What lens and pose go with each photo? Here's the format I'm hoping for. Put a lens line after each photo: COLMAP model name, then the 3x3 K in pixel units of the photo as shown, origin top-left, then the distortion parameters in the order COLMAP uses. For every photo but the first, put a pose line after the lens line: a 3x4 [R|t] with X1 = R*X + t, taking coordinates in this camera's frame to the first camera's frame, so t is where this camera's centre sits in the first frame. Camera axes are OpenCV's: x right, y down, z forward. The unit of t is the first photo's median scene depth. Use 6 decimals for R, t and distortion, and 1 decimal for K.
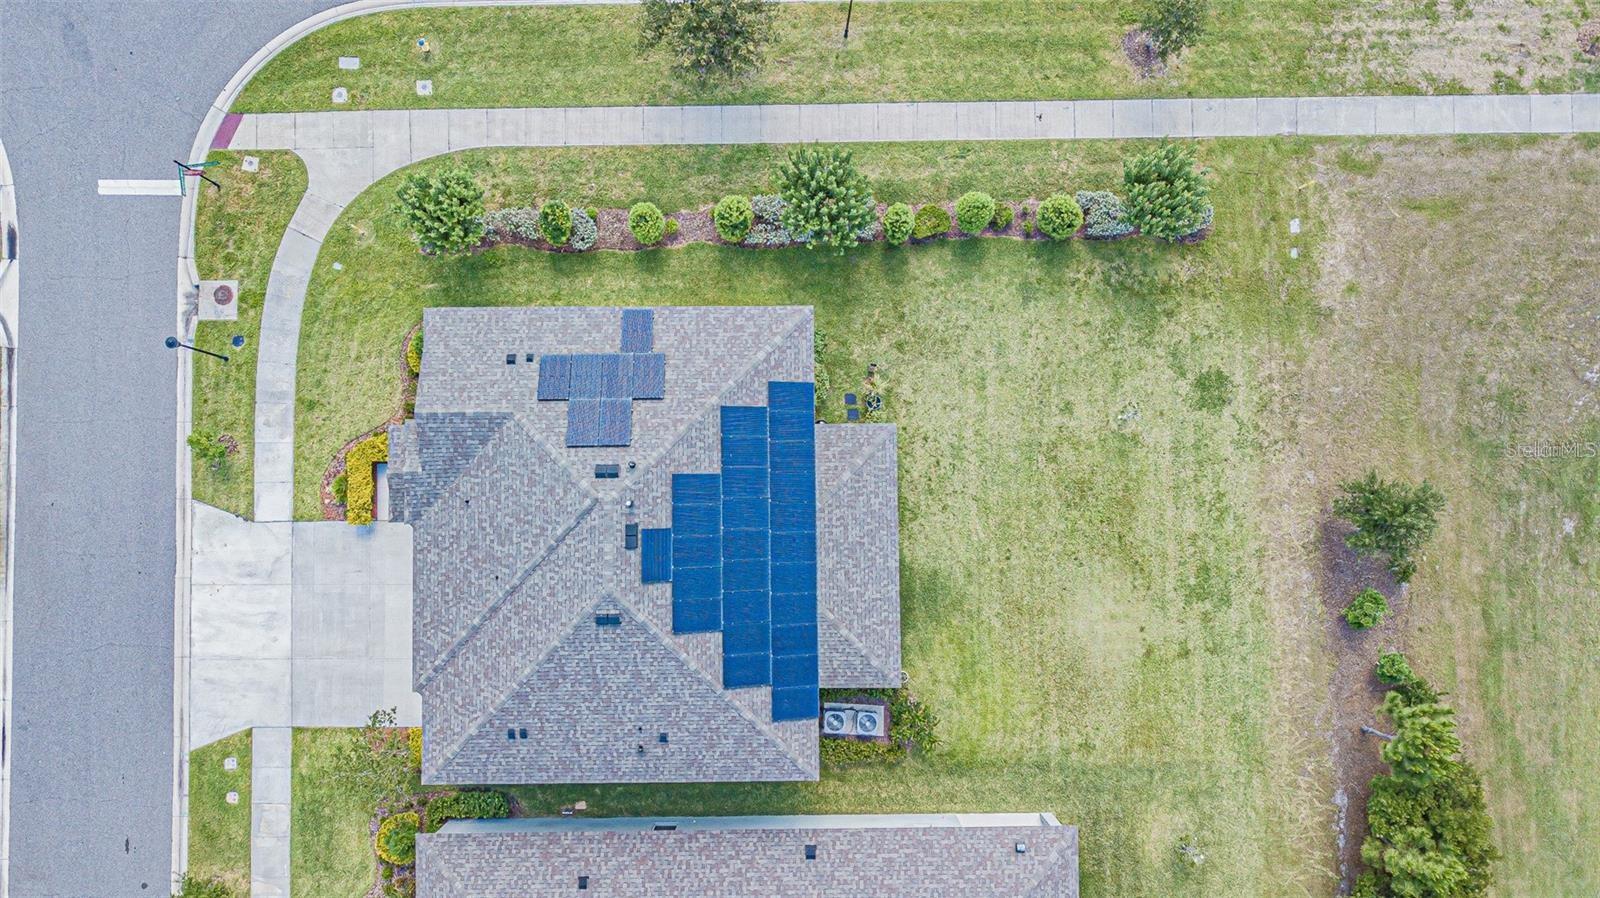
lens RADIAL K [[1286.5, 0, 800.0], [0, 1286.5, 449.0], [0, 0, 1]] dist [0.025332, -0.009899]
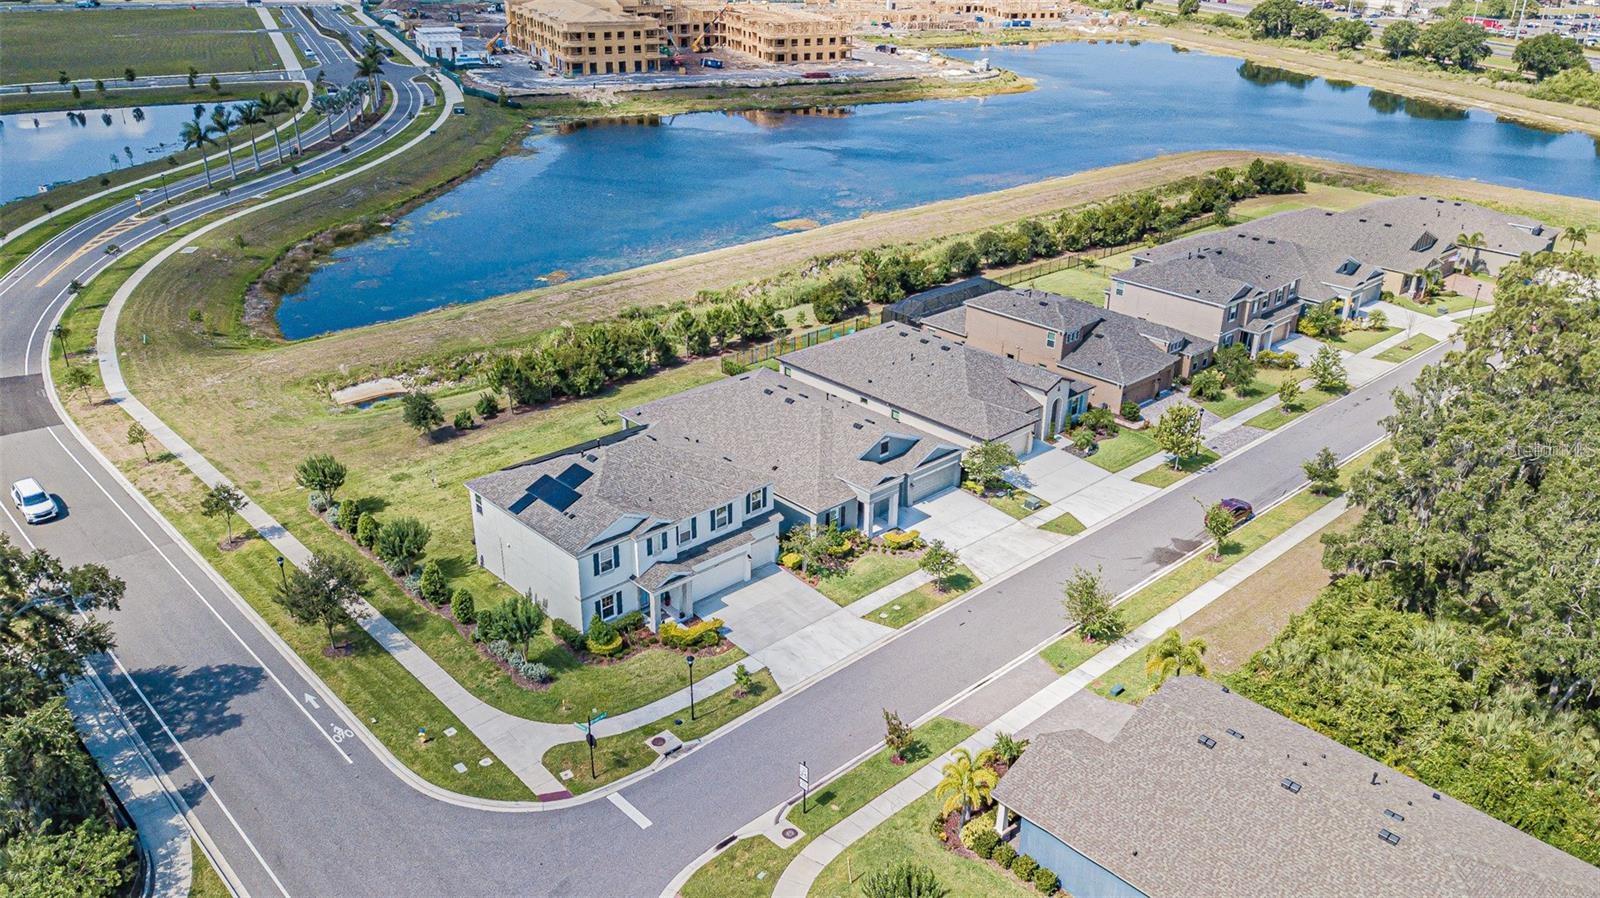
lens RADIAL K [[1259.4, 0, 802.7], [0, 1259.4, 414.1], [0, 0, 1]] dist [0.105125, -0.002747]
pose [[-0.669902, -0.293288, 0.682066, -1.399757], [0.741491, -0.217603, 0.634697, -0.807185], [-0.037730, 0.930930, 0.363243, 0.172839]]
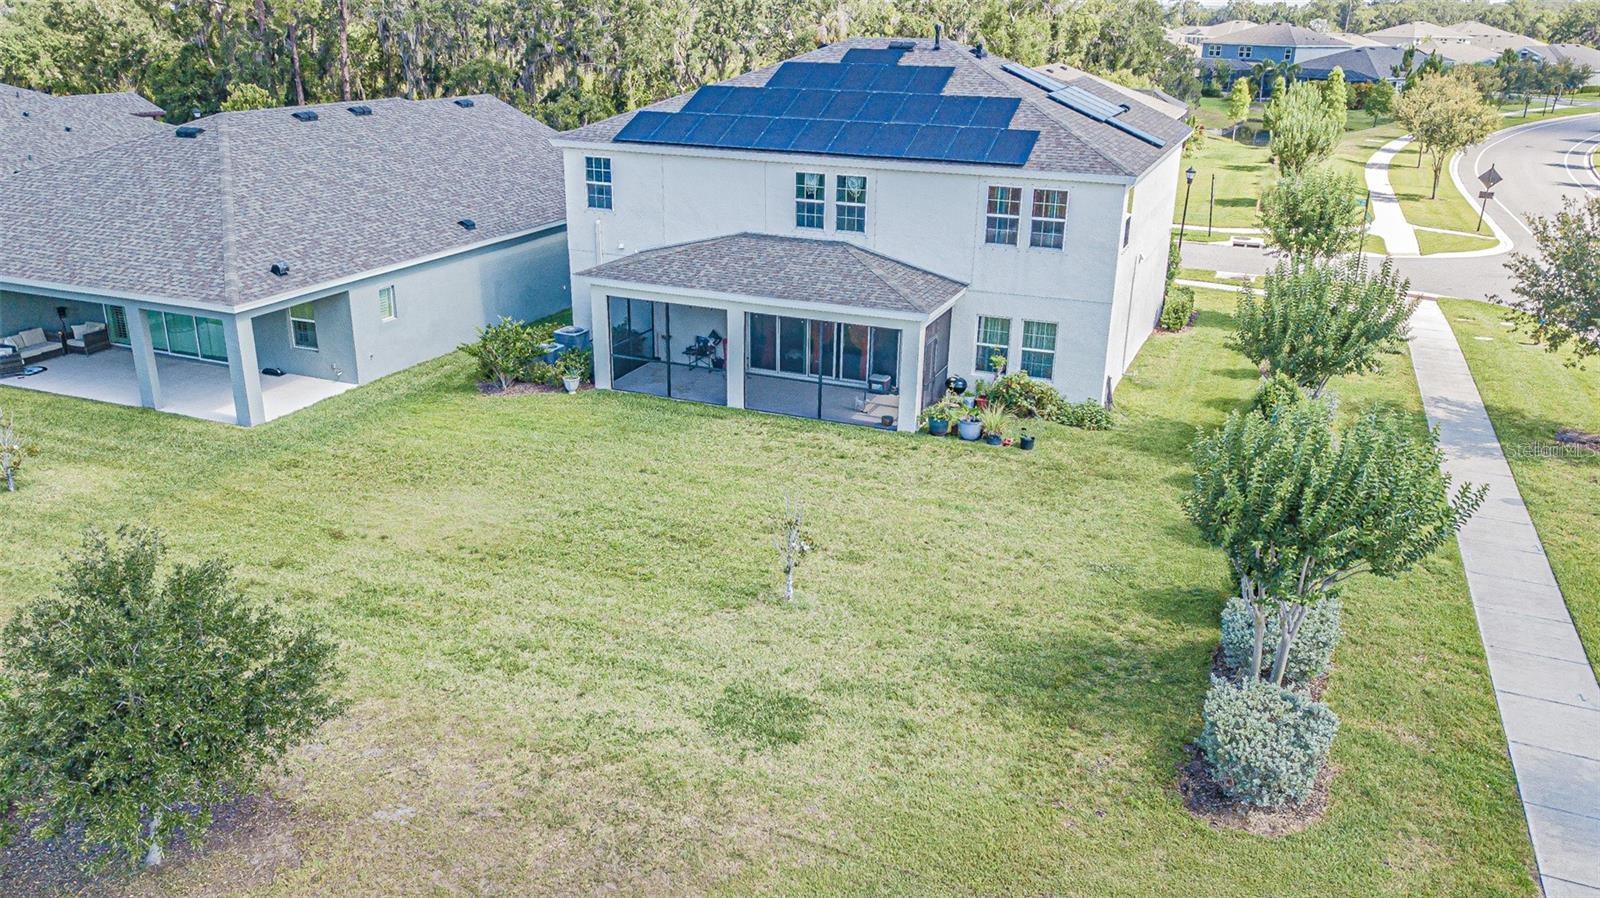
lens RADIAL K [[1202.0, 0, 800.0], [0, 1202.0, 449.0], [0, 0, 1]] dist [0.009178, -0.000612]
pose [[-0.389413, 0.304893, -0.869136, 0.590038], [-0.920935, -0.113146, 0.372930, -0.175397], [0.015364, 0.945642, 0.324847, 0.812070]]
